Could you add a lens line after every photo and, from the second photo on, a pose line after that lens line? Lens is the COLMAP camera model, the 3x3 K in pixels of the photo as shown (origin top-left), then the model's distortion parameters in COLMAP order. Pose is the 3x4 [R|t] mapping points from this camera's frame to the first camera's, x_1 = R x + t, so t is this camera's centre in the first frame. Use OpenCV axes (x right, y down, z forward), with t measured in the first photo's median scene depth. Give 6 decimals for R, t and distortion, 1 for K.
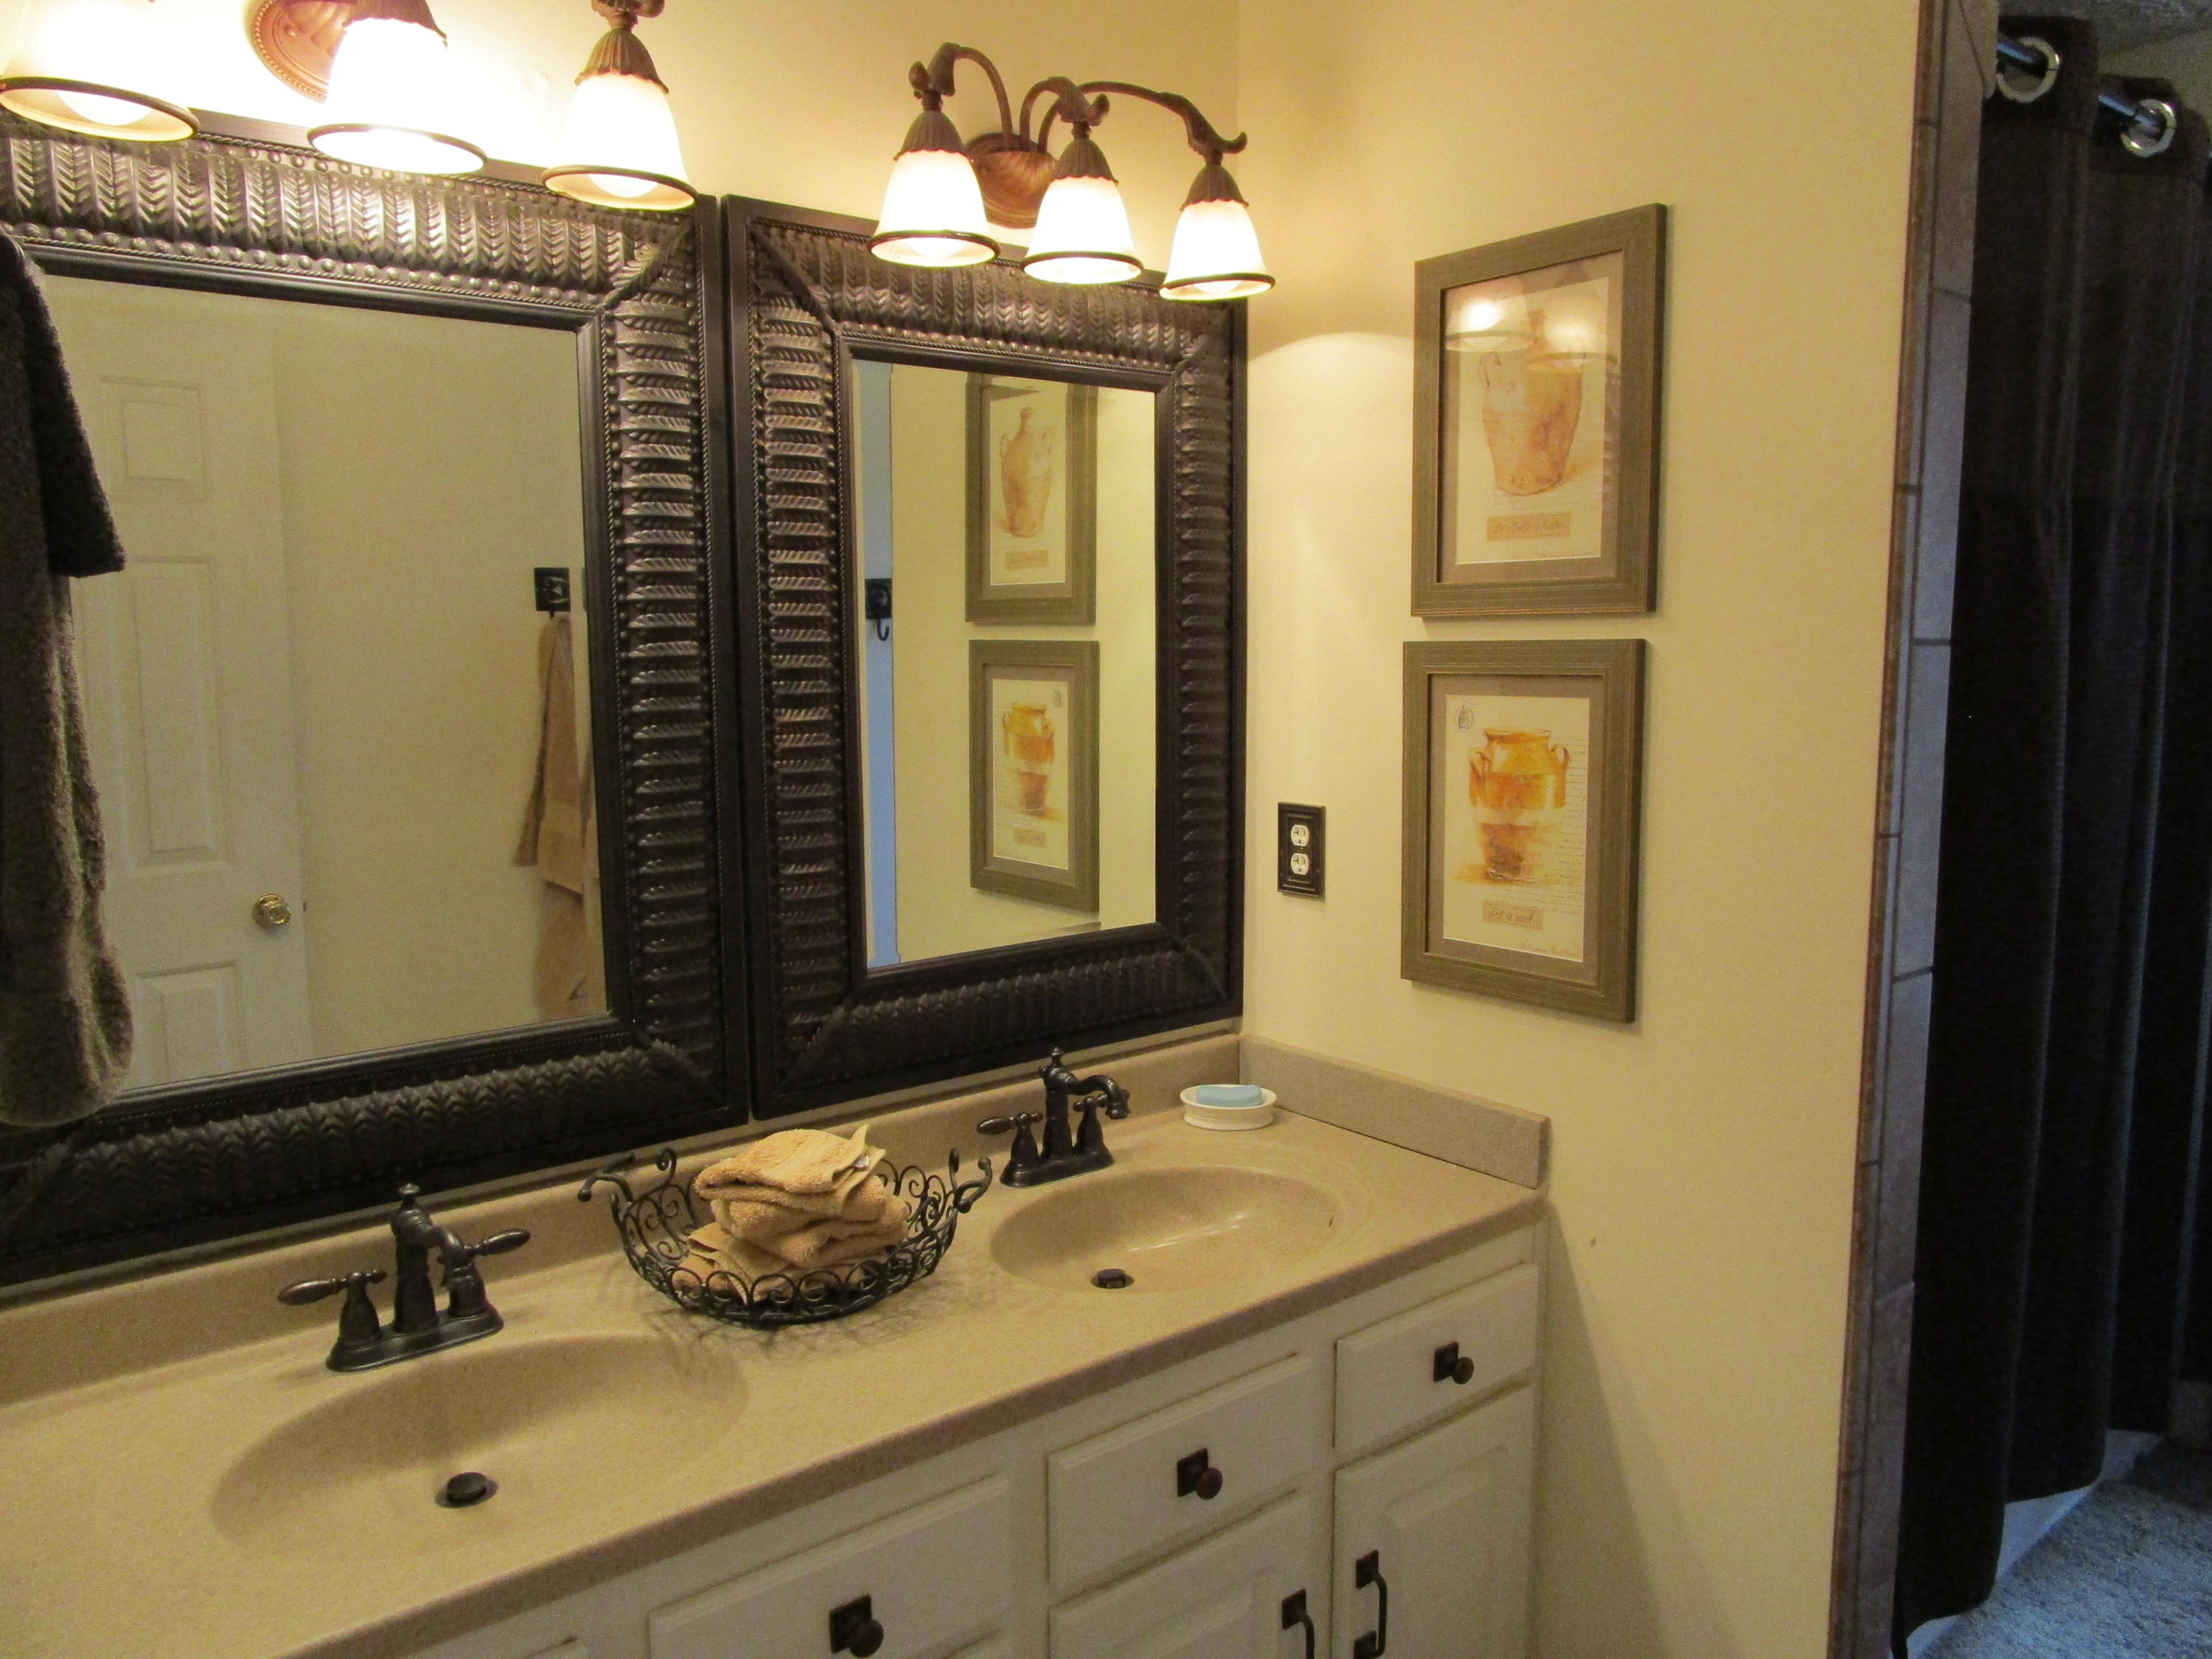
lens RADIAL K [[1573.0, 0, 1106.0], [0, 1573.0, 829.5], [0, 0, 1]] dist [-0.028881, 0.011422]
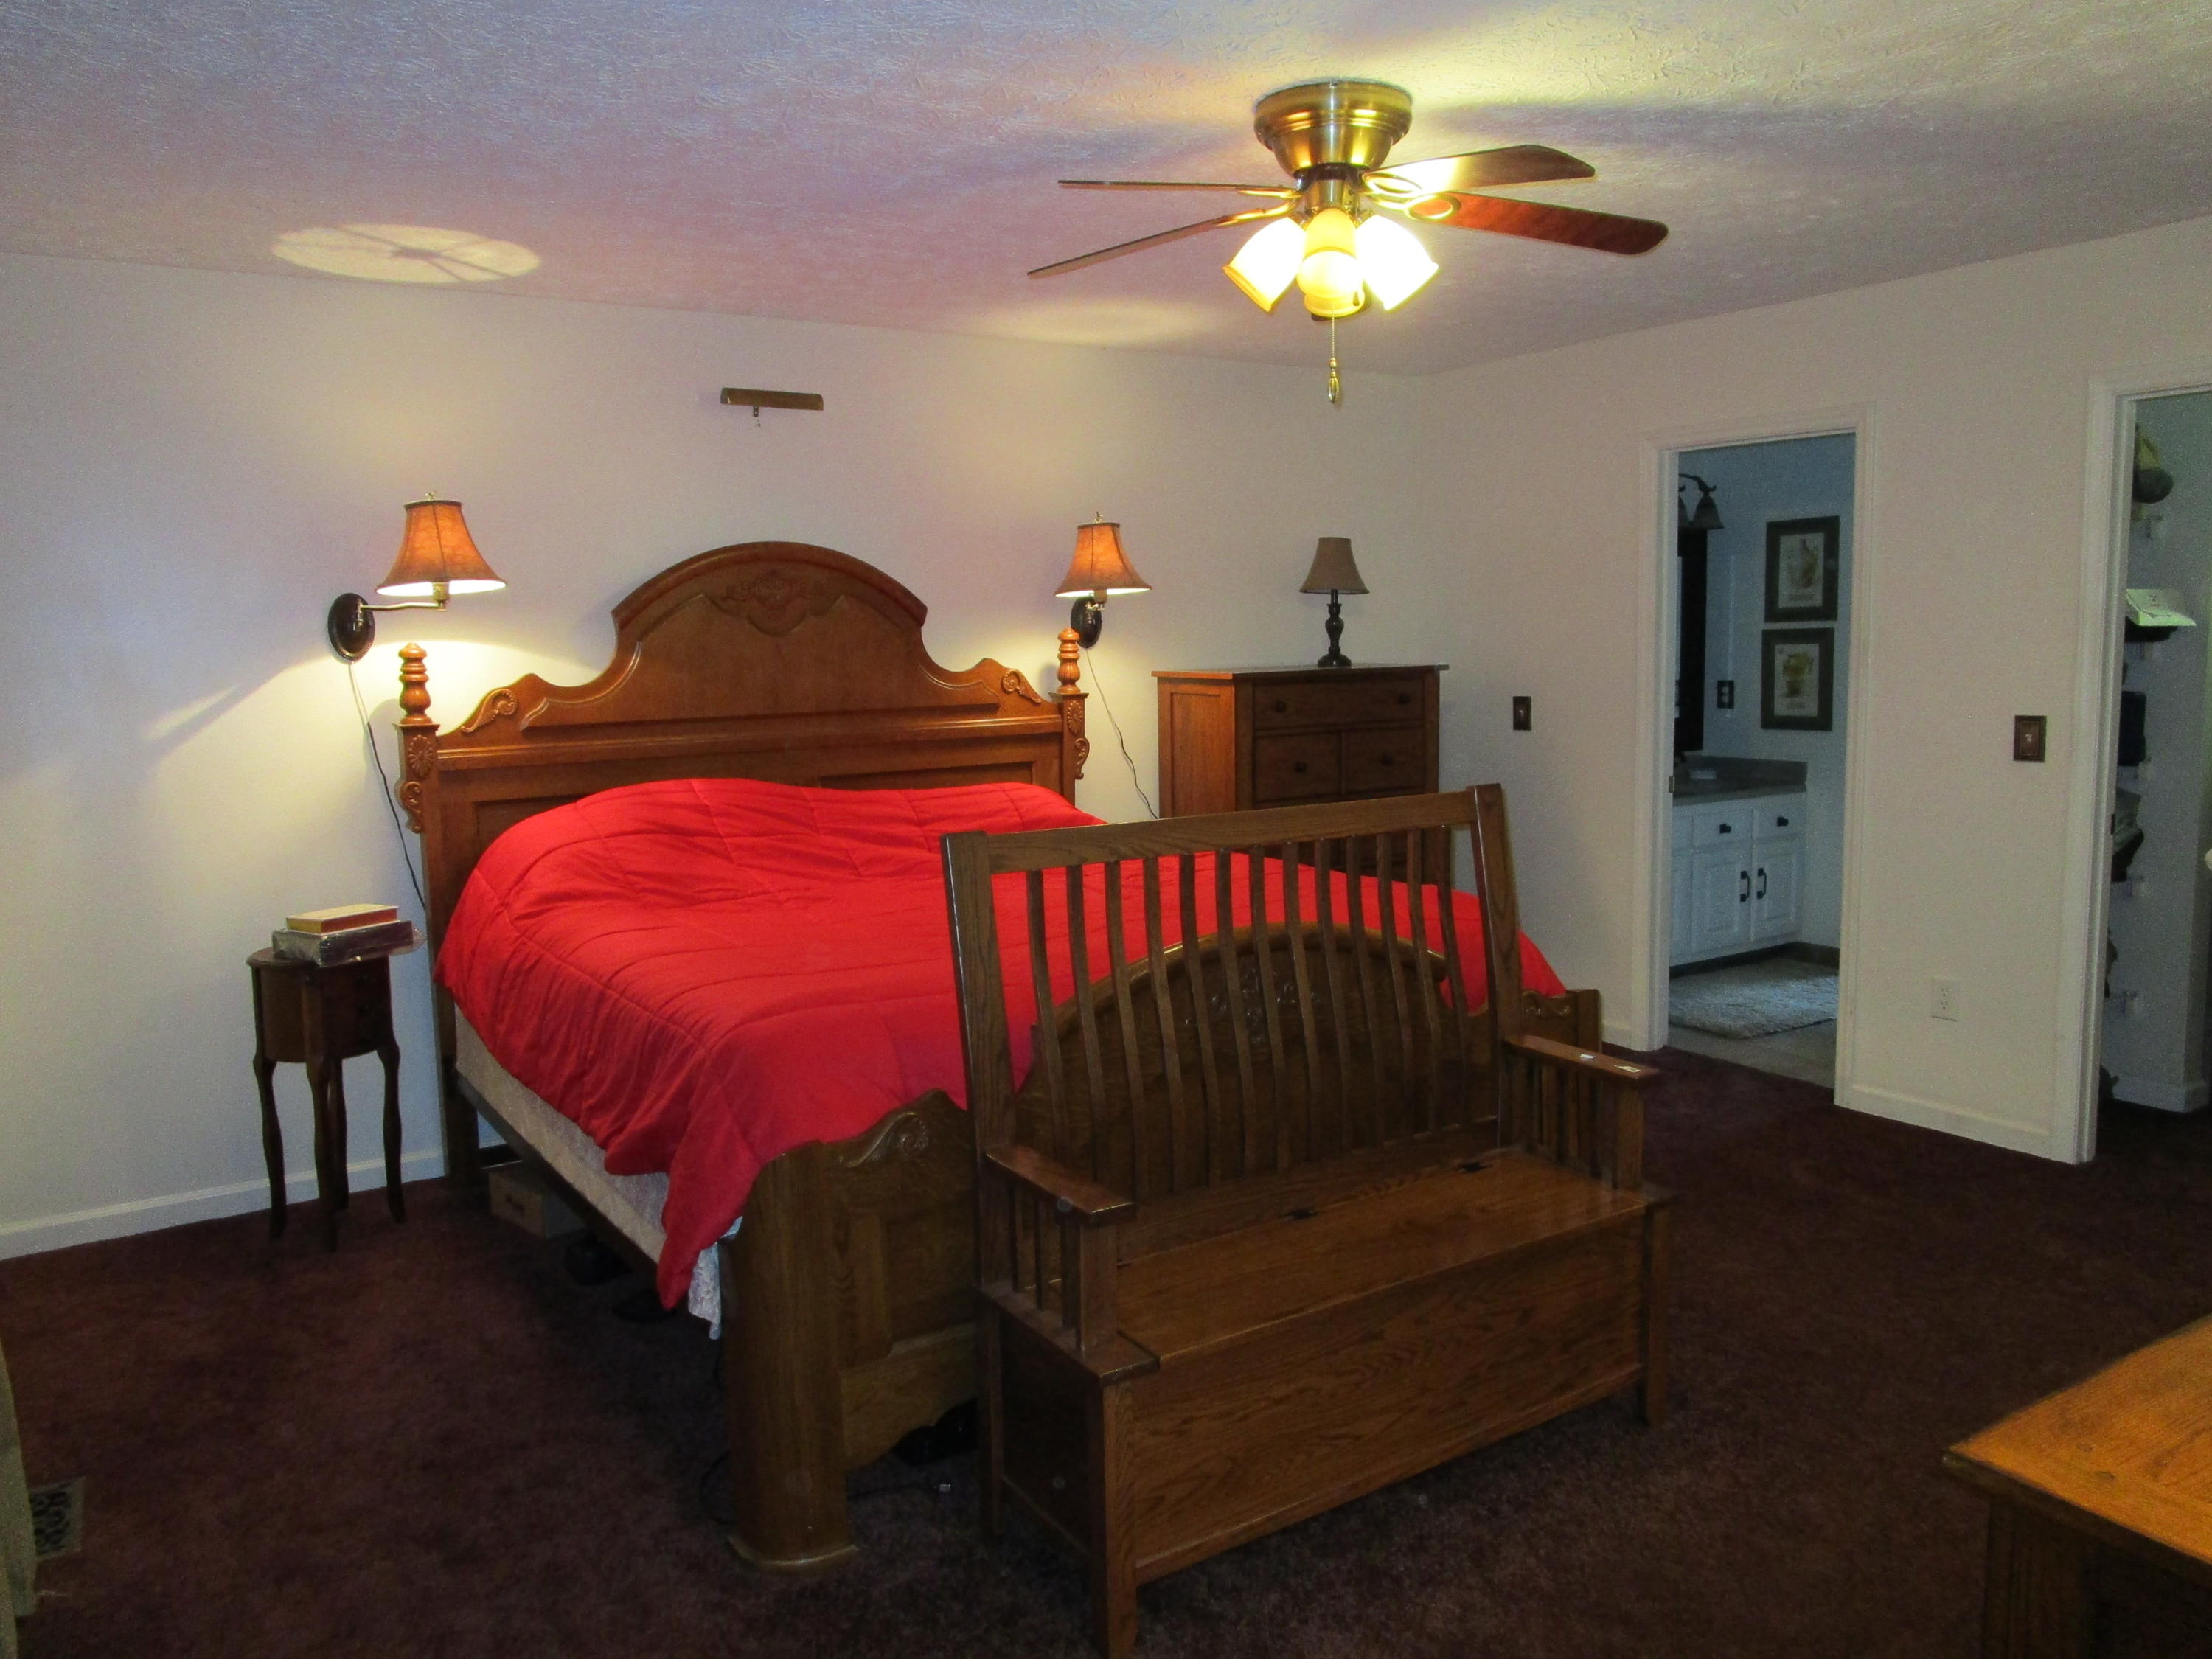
lens RADIAL K [[1573.0, 0, 1106.0], [0, 1573.0, 829.5], [0, 0, 1]] dist [-0.028881, 0.011422]
pose [[0.994197, -0.003053, -0.107533, -0.905171], [0.003223, 0.999994, 0.001400, 0.320284], [0.107528, -0.001739, 0.994201, -2.662652]]
